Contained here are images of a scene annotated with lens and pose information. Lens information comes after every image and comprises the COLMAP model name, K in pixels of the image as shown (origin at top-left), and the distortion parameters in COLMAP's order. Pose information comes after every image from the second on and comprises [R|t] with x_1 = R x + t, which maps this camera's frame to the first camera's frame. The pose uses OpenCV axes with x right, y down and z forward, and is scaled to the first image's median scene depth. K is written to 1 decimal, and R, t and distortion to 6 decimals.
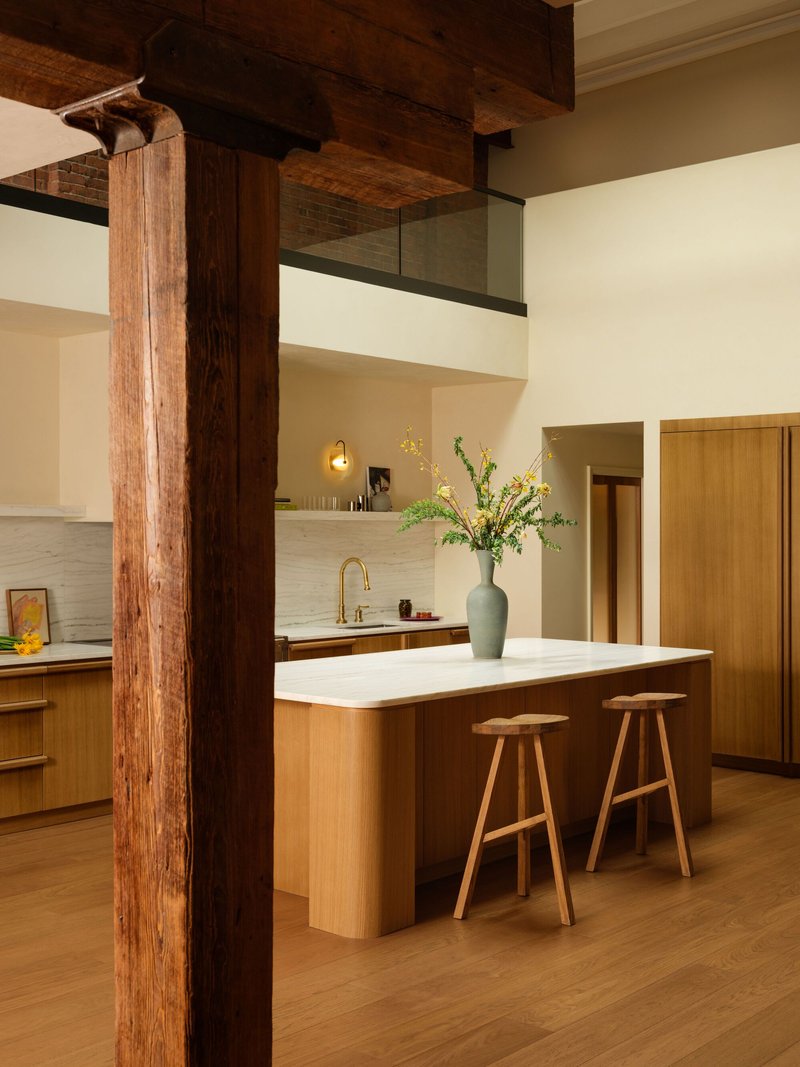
lens RADIAL K [[1340.9, 0, 400.7], [0, 1340.9, 509.9], [0, 0, 1]] dist [0.007570, -0.002088]
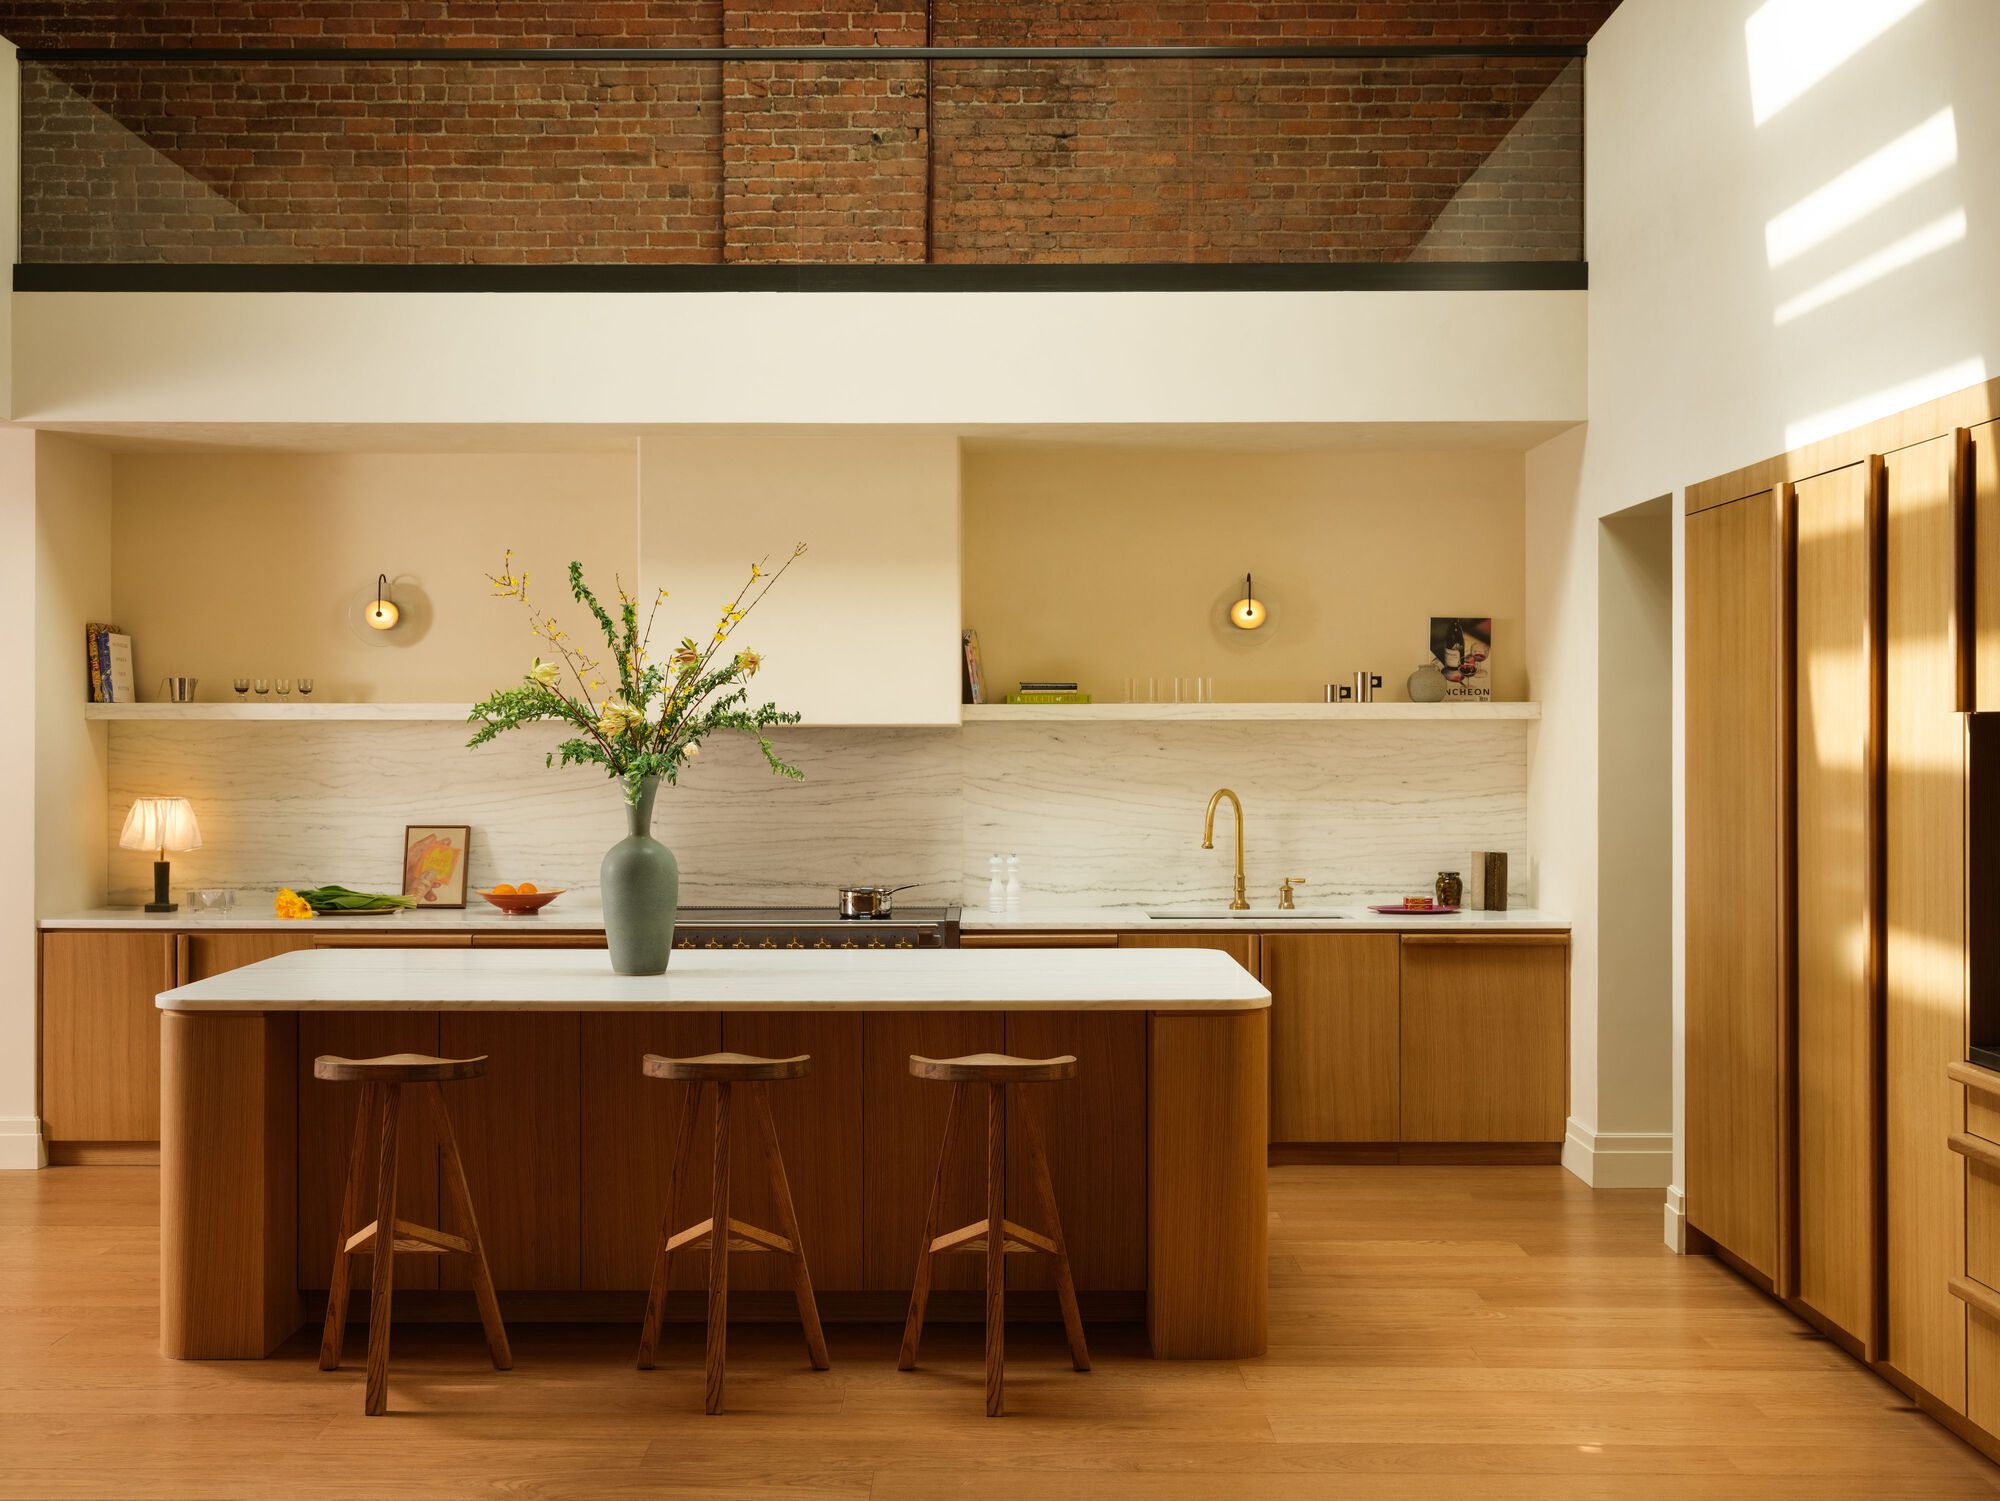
lens RADIAL K [[2075.3, 0, 1000.0], [0, 2075.3, 750.5], [0, 0, 1]] dist [0.004131, -0.005629]
pose [[0.679261, 0.001520, -0.733895, 0.599409], [0.013597, 0.999800, 0.014655, 0.007740], [0.733771, -0.019933, 0.679104, 0.423182]]
